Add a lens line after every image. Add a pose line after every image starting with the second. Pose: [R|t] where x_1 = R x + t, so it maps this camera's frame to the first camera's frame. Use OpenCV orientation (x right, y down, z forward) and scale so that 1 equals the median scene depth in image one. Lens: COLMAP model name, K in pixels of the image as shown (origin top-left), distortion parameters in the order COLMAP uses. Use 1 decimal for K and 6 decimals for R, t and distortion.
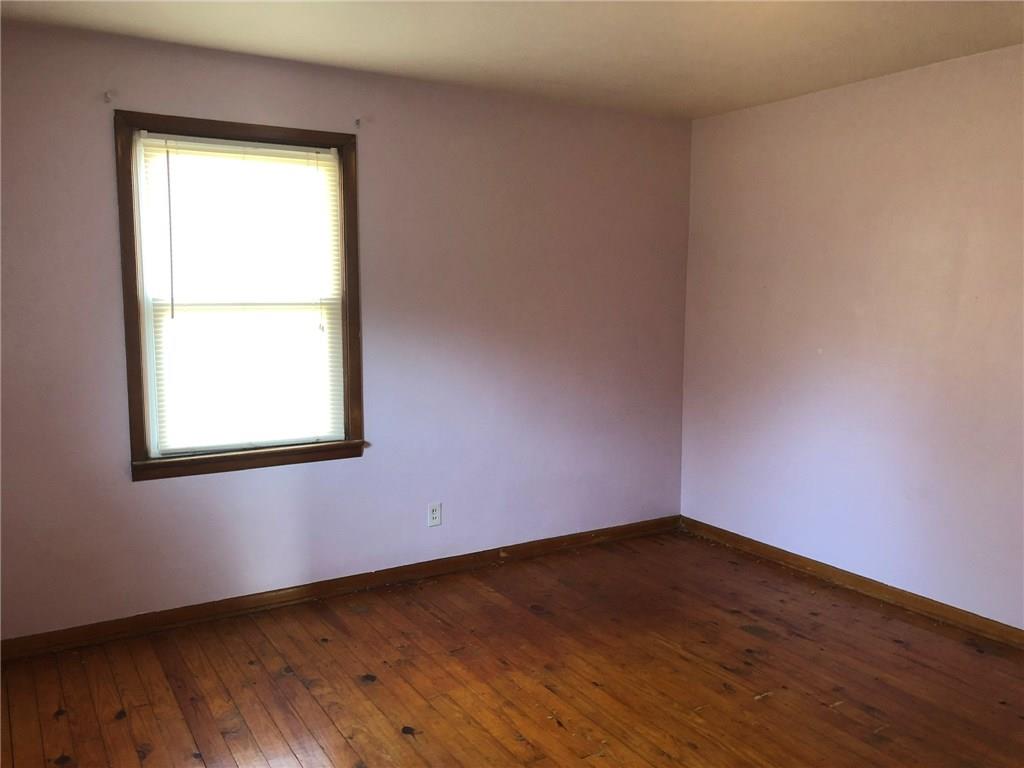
lens RADIAL K [[830.7, 0, 512.0], [0, 830.7, 384.0], [0, 0, 1]] dist [-0.002028, -0.002885]
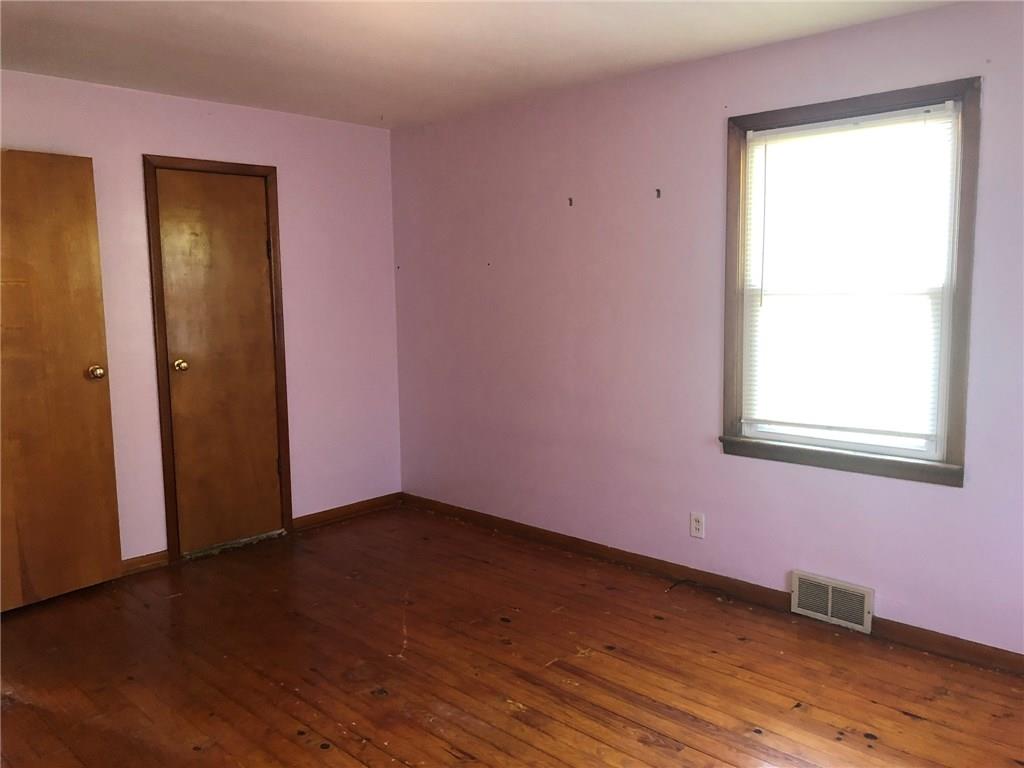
lens RADIAL K [[830.7, 0, 512.0], [0, 830.7, 384.0], [0, 0, 1]] dist [-0.002028, -0.002885]
pose [[0.253038, 0.108234, -0.961383, 0.491252], [-0.098180, 0.991465, 0.085780, -0.038188], [0.962462, 0.072683, 0.261505, 0.402058]]
